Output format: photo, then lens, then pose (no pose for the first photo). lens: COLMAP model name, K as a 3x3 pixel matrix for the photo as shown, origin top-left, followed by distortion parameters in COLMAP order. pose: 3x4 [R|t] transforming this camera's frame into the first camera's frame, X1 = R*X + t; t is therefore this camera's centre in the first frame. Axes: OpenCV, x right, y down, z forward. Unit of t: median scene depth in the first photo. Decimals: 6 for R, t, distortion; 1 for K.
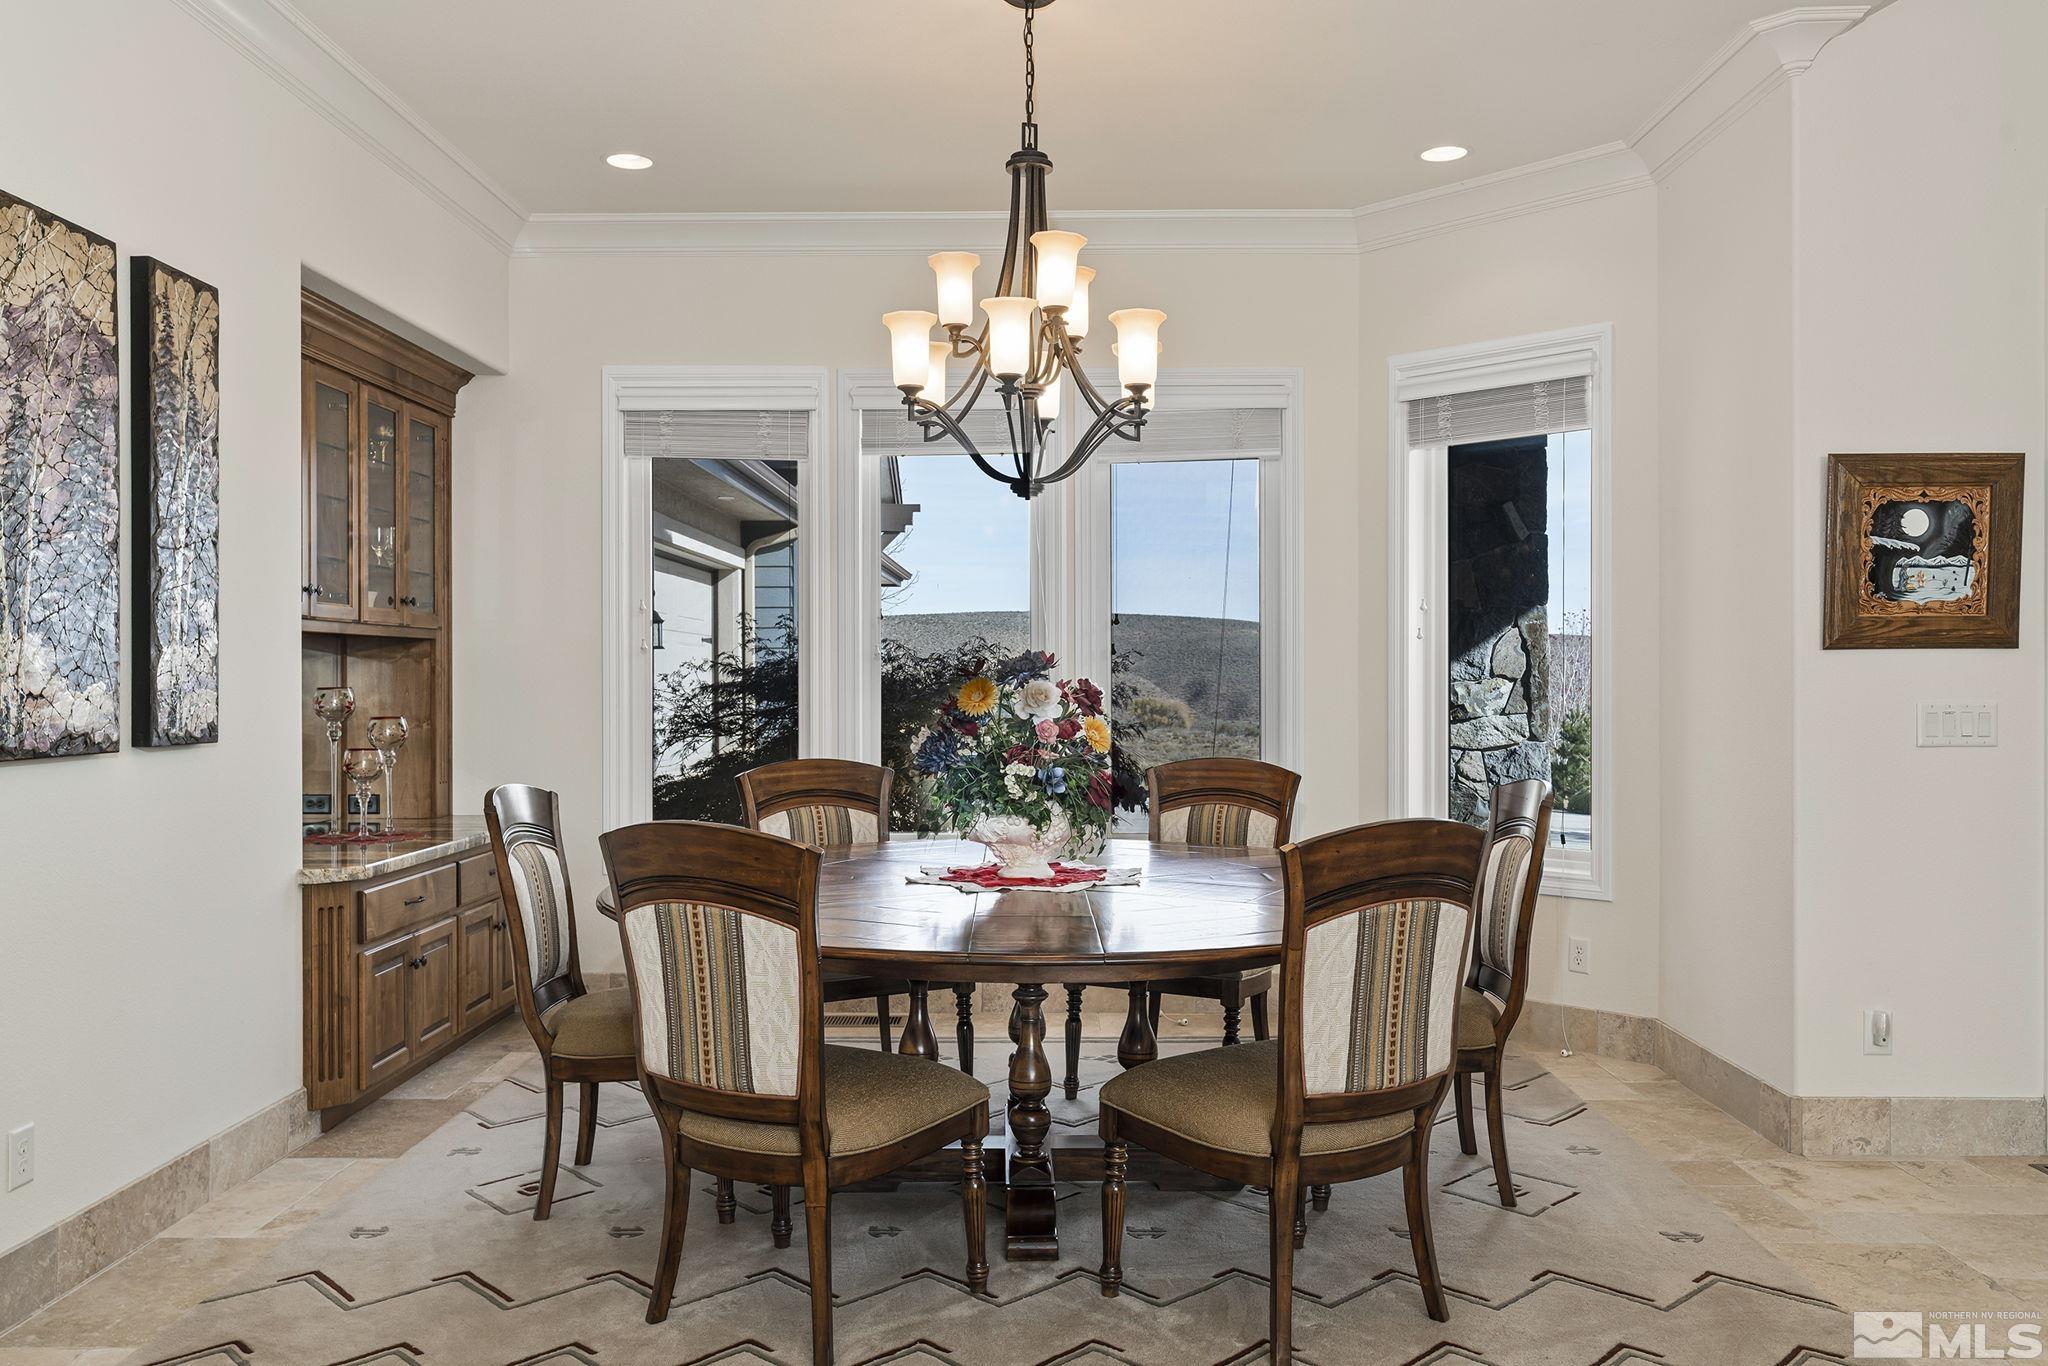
lens RADIAL K [[1621.9, 0, 1039.8], [0, 1621.9, 697.6], [0, 0, 1]] dist [0.002771, 0.004880]
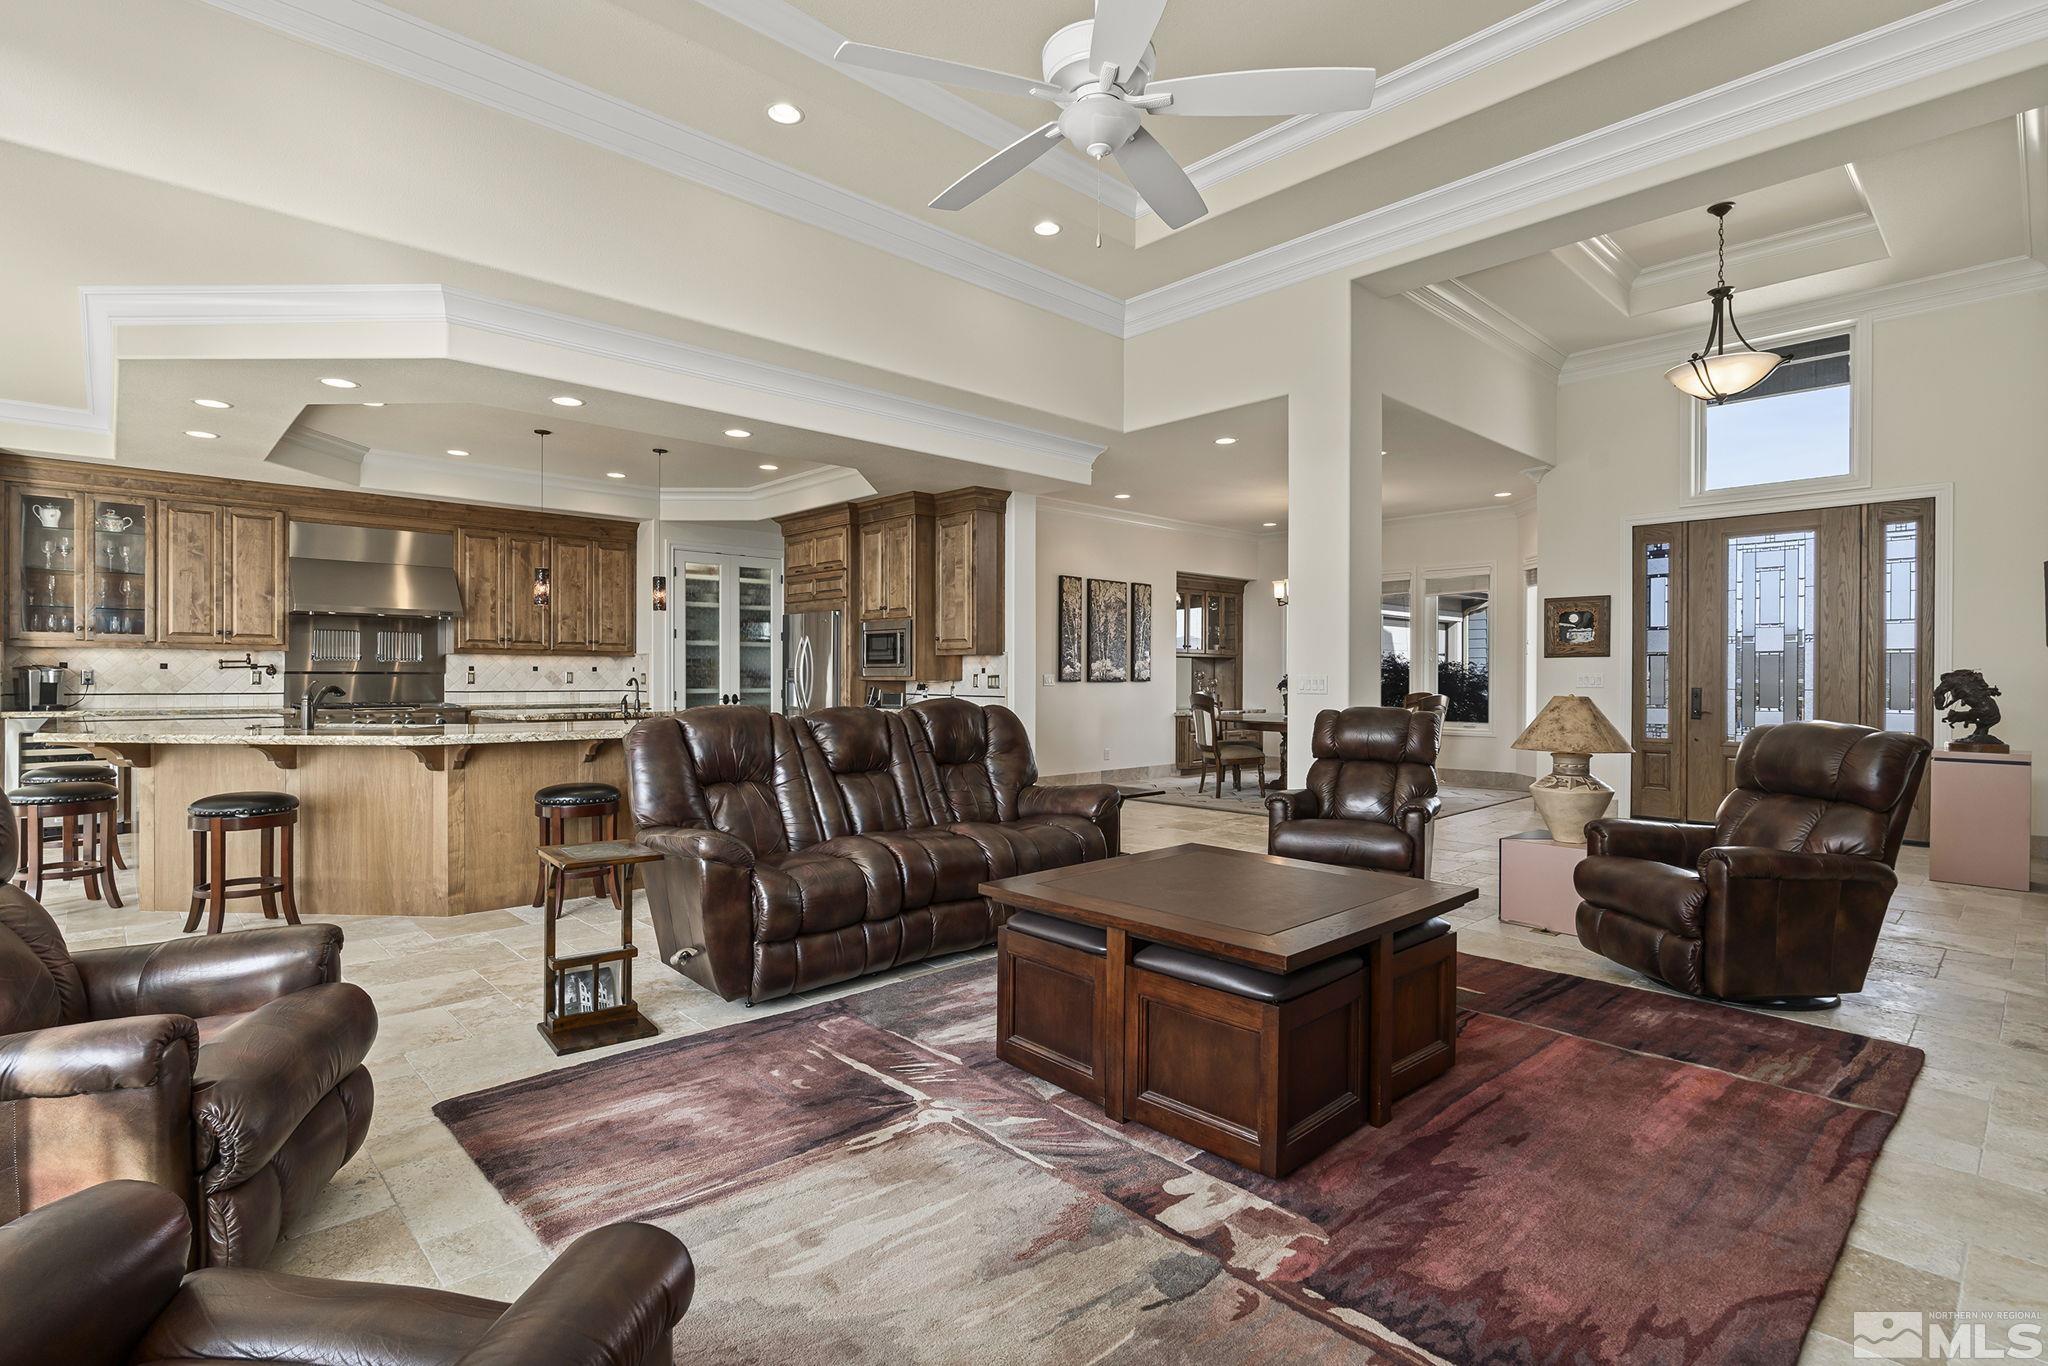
lens RADIAL K [[966.7, 0, 1012.1], [0, 966.7, 684.5], [0, 0, 1]] dist [-0.010701, 0.003411]
pose [[0.697940, 0.009243, -0.716097, 1.140606], [-0.011984, 0.999927, 0.001226, 0.036502], [0.716056, 0.007726, 0.698000, -1.156165]]
